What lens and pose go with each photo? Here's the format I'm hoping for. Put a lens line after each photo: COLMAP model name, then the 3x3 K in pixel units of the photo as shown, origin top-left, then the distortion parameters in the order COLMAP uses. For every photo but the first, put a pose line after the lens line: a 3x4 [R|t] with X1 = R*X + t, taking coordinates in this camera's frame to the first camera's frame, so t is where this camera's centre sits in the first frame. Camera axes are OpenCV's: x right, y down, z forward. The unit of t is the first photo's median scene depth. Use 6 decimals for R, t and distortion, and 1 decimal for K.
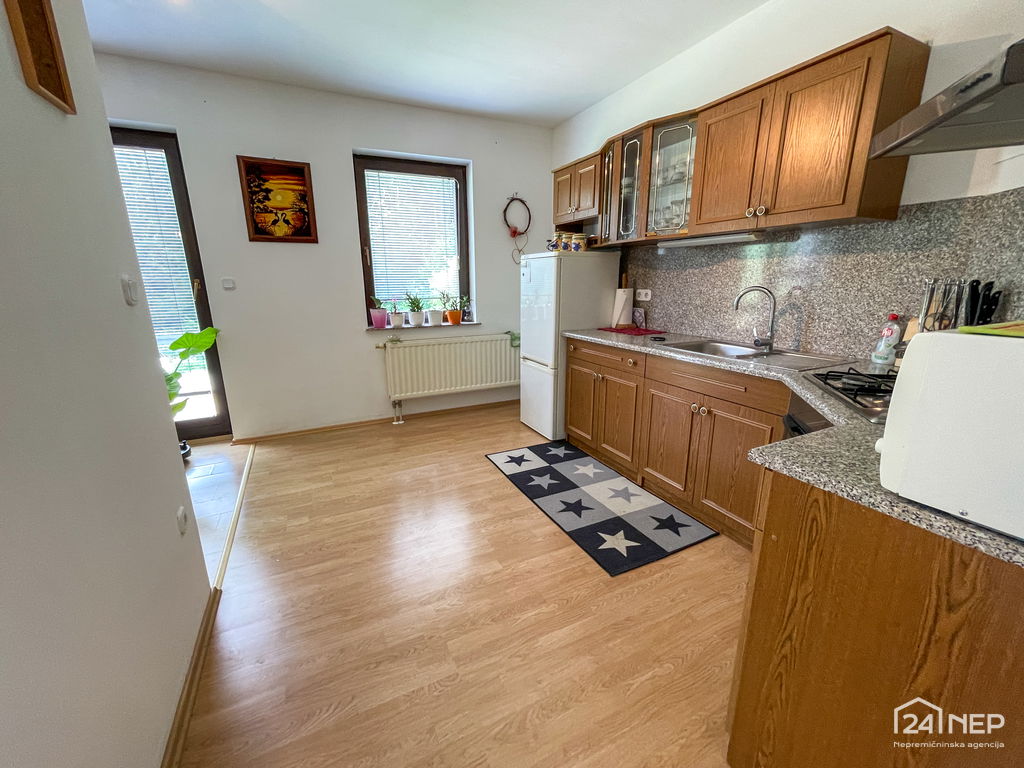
lens RADIAL K [[417.9, 0, 505.6], [0, 417.9, 386.2], [0, 0, 1]] dist [-0.002333, 0.000046]
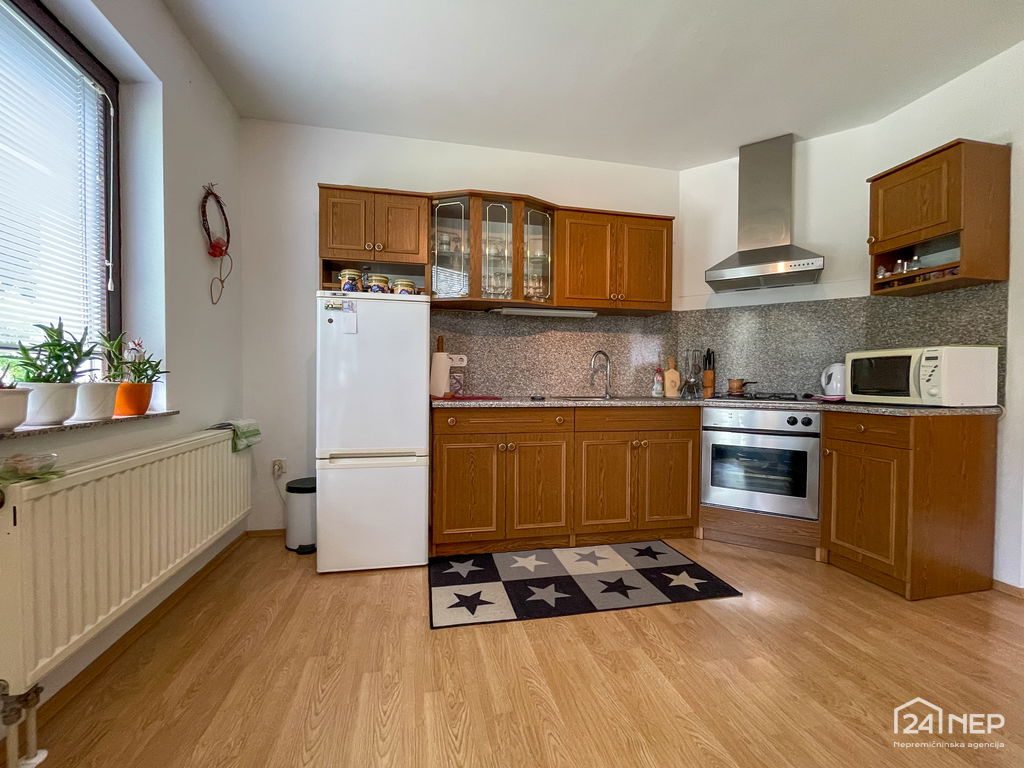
lens RADIAL K [[417.9, 0, 515.0], [0, 417.9, 385.8], [0, 0, 1]] dist [-0.002333, 0.000046]
pose [[0.242157, -0.006361, 0.970216, -0.605632], [0.231690, 0.971428, -0.051459, -0.097851], [-0.942168, 0.237250, 0.236712, 0.762325]]
